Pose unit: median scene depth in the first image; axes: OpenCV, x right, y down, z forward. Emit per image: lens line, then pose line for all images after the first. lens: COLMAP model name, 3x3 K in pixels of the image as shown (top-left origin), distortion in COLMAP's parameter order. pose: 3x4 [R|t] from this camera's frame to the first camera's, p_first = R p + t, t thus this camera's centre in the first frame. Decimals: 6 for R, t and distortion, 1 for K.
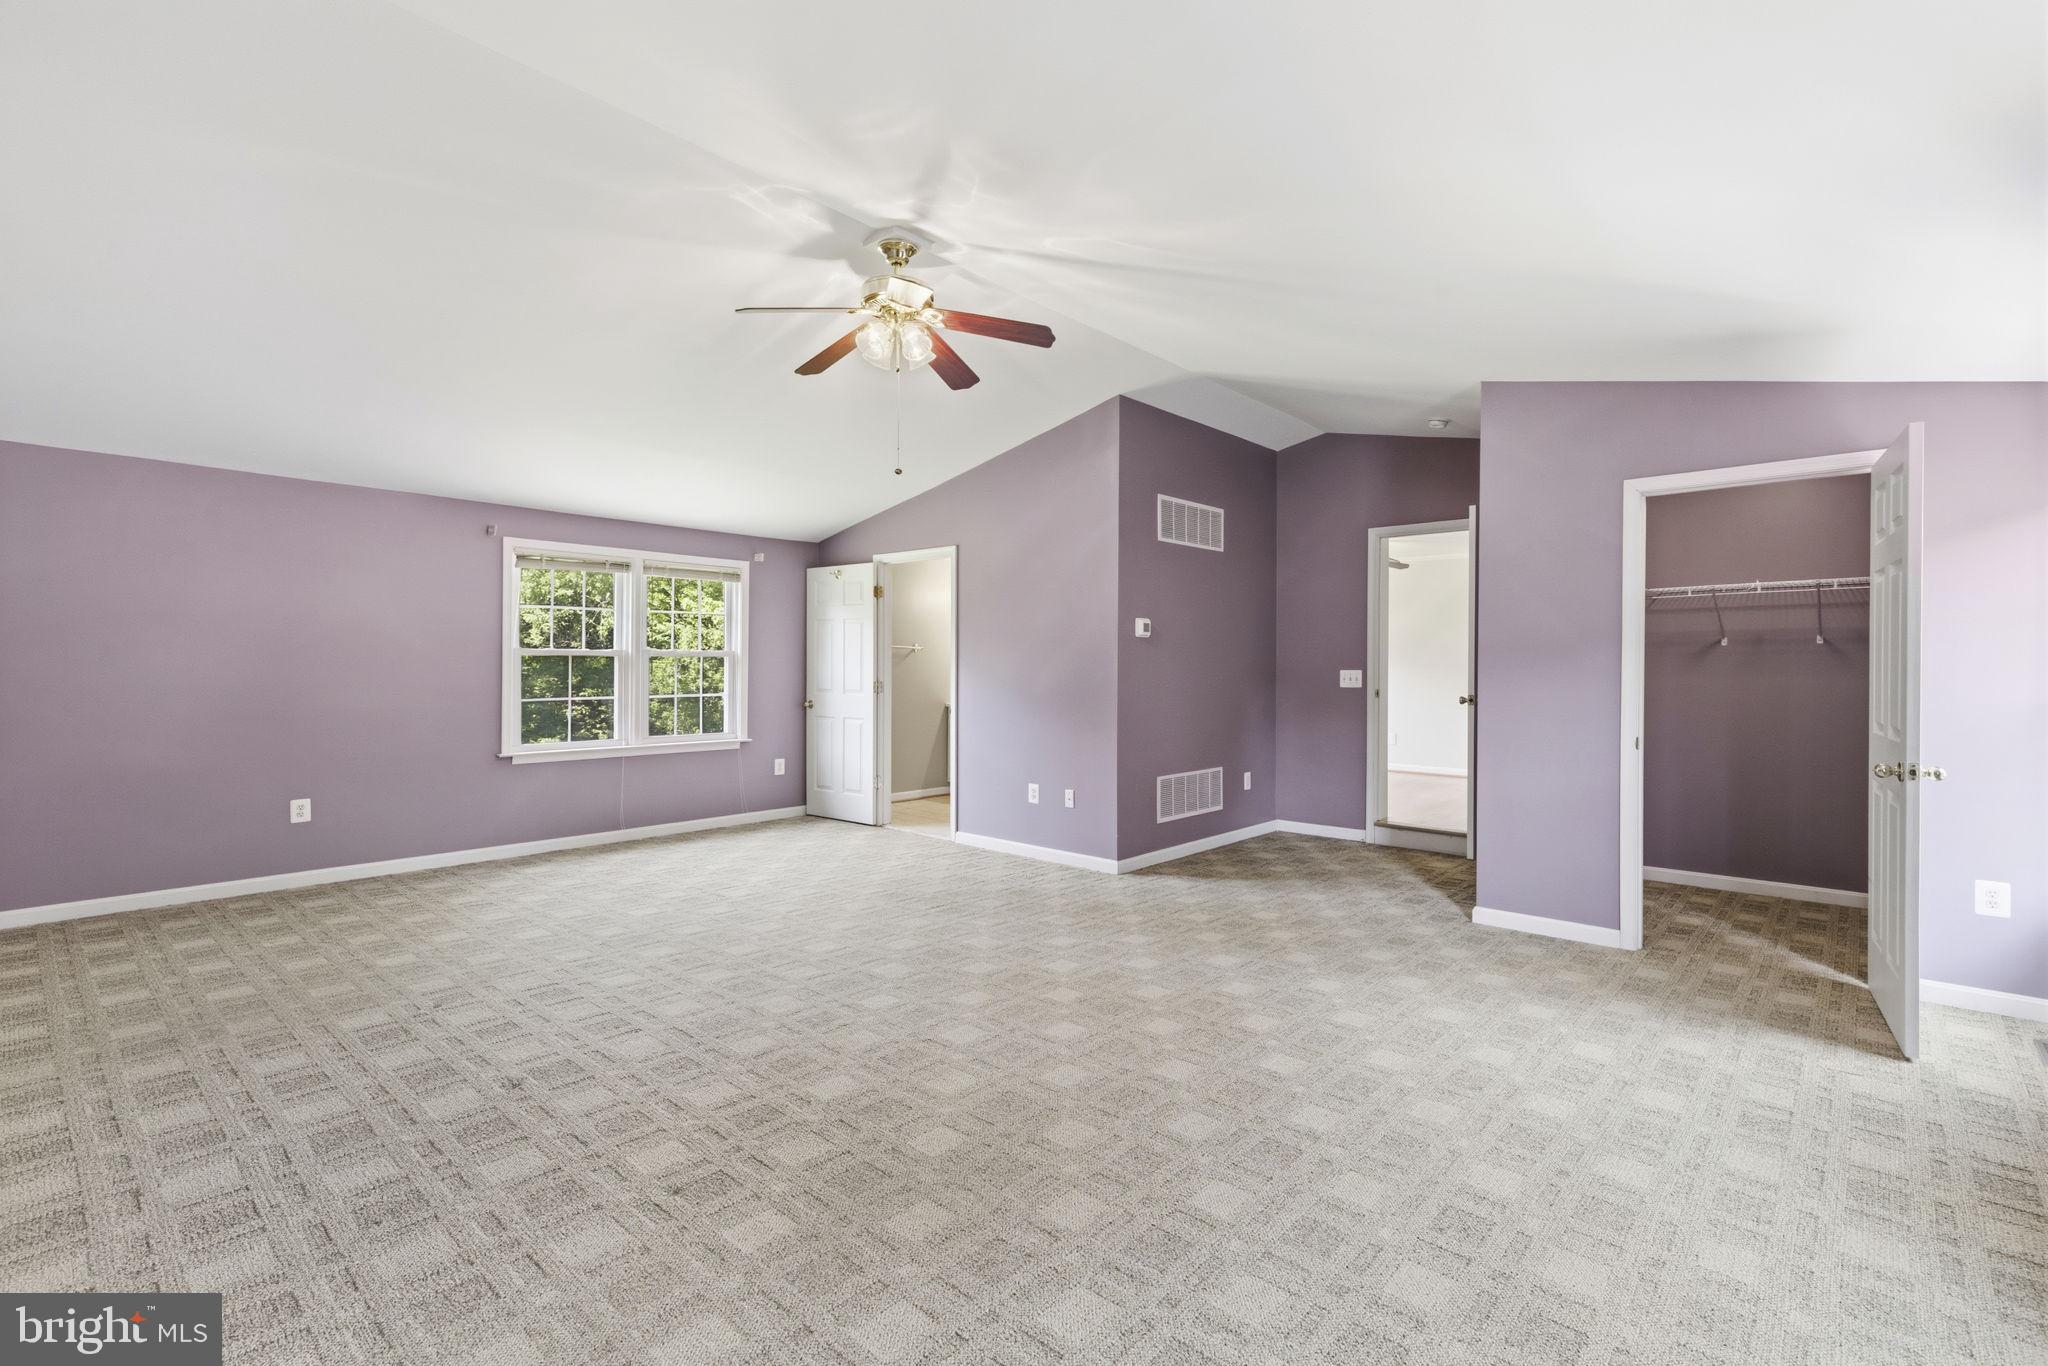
lens RADIAL K [[936.0, 0, 1030.4], [0, 936.0, 675.0], [0, 0, 1]] dist [0.008696, 0.000119]
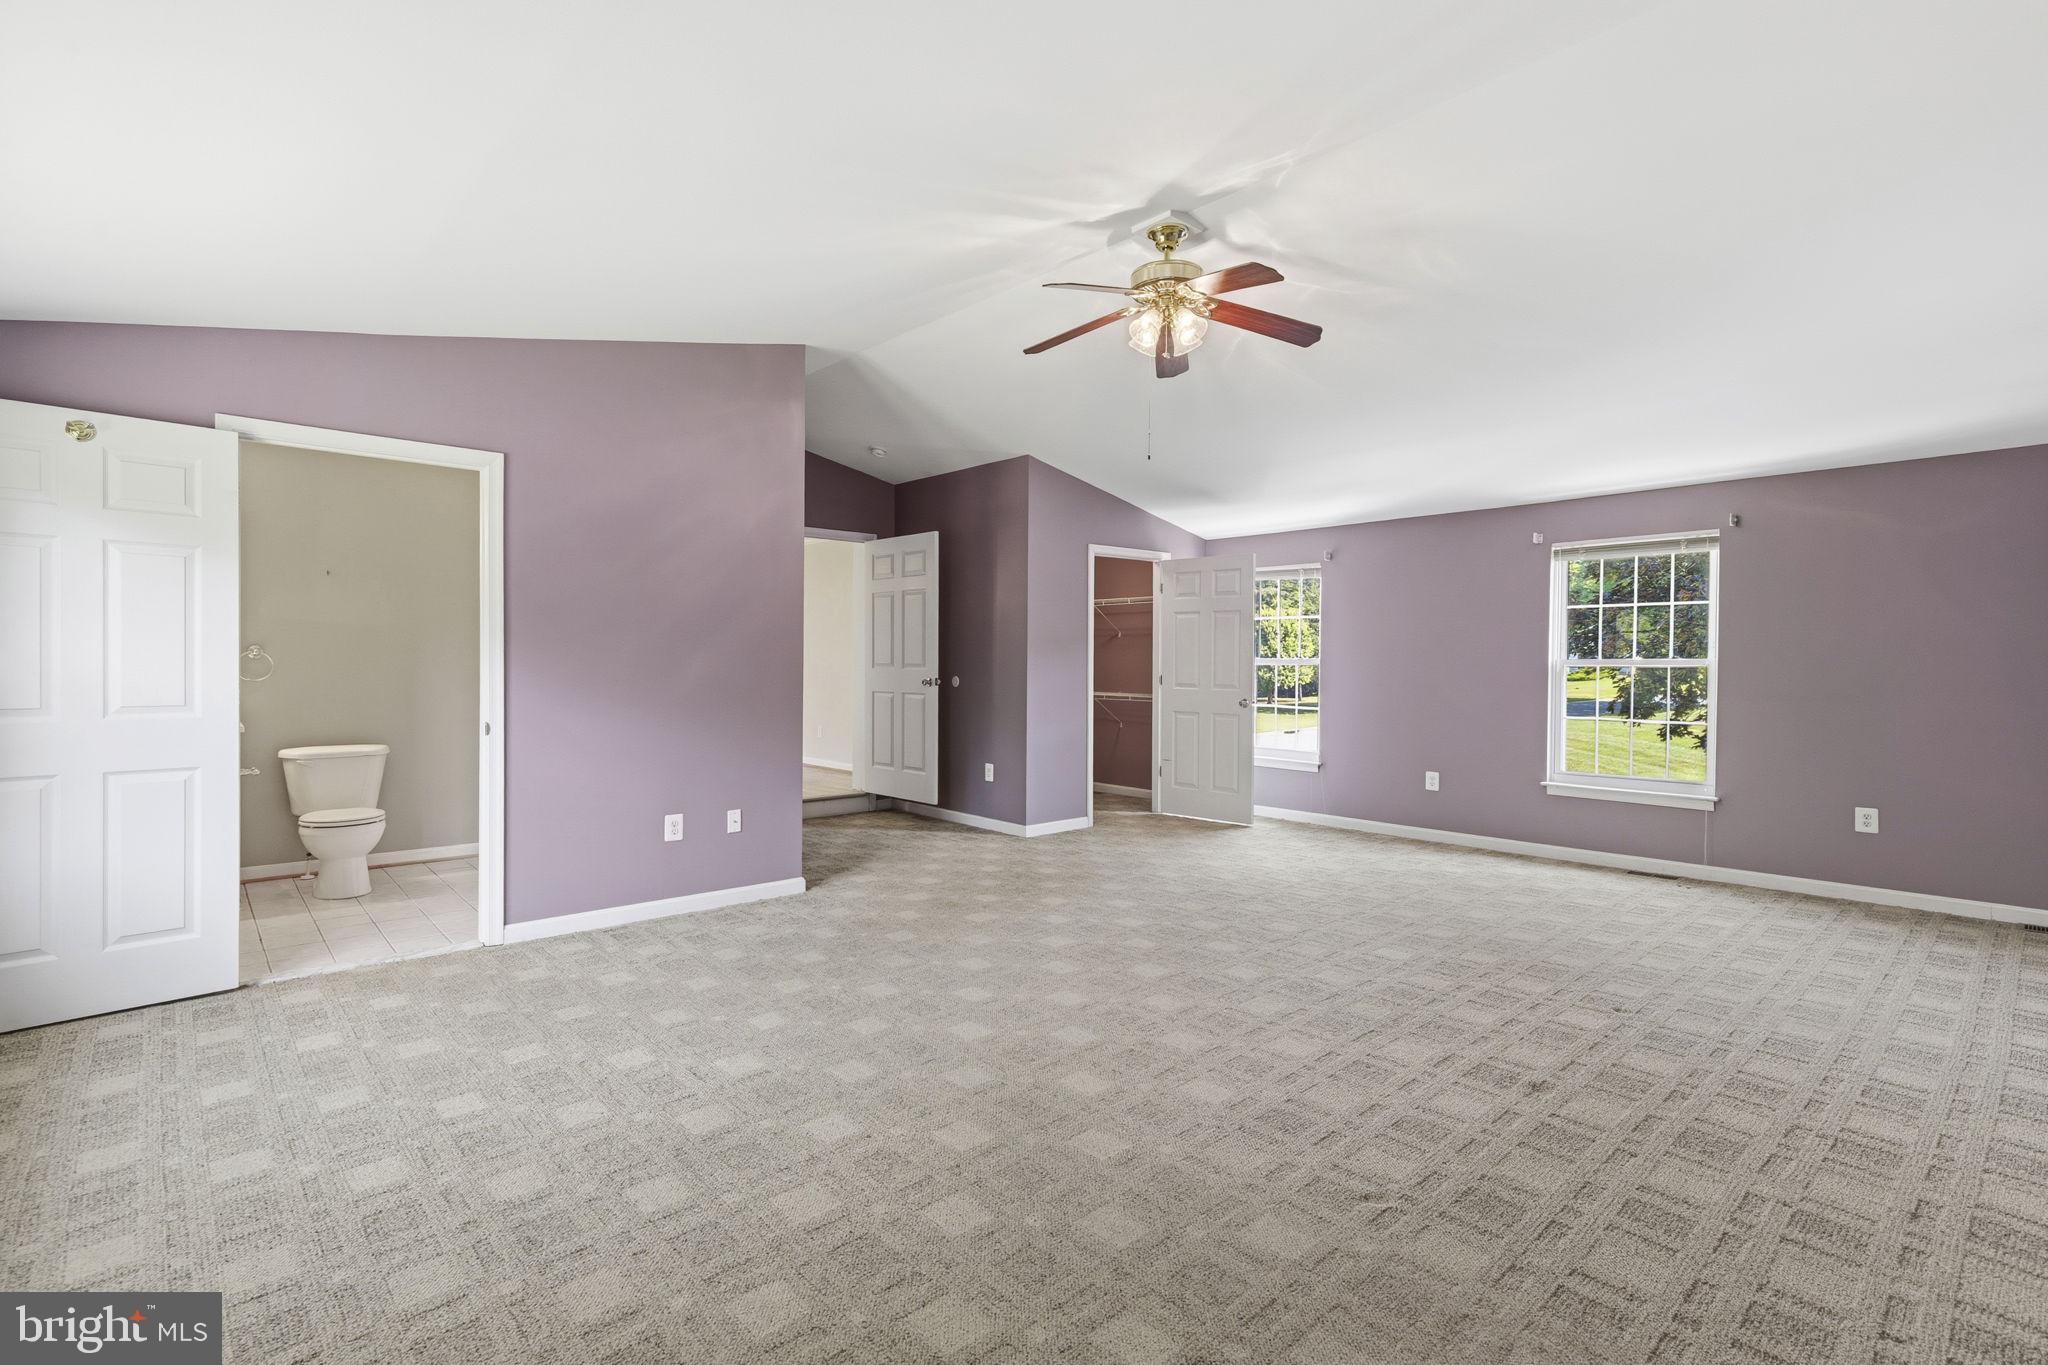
lens RADIAL K [[965.5, 0, 1016.2], [0, 965.5, 672.8], [0, 0, 1]] dist [0.008315, -0.000382]
pose [[0.091916, -0.017689, 0.995610, -1.081250], [0.004535, 0.999839, 0.017345, -0.011206], [-0.995756, 0.002921, 0.091981, 0.980139]]
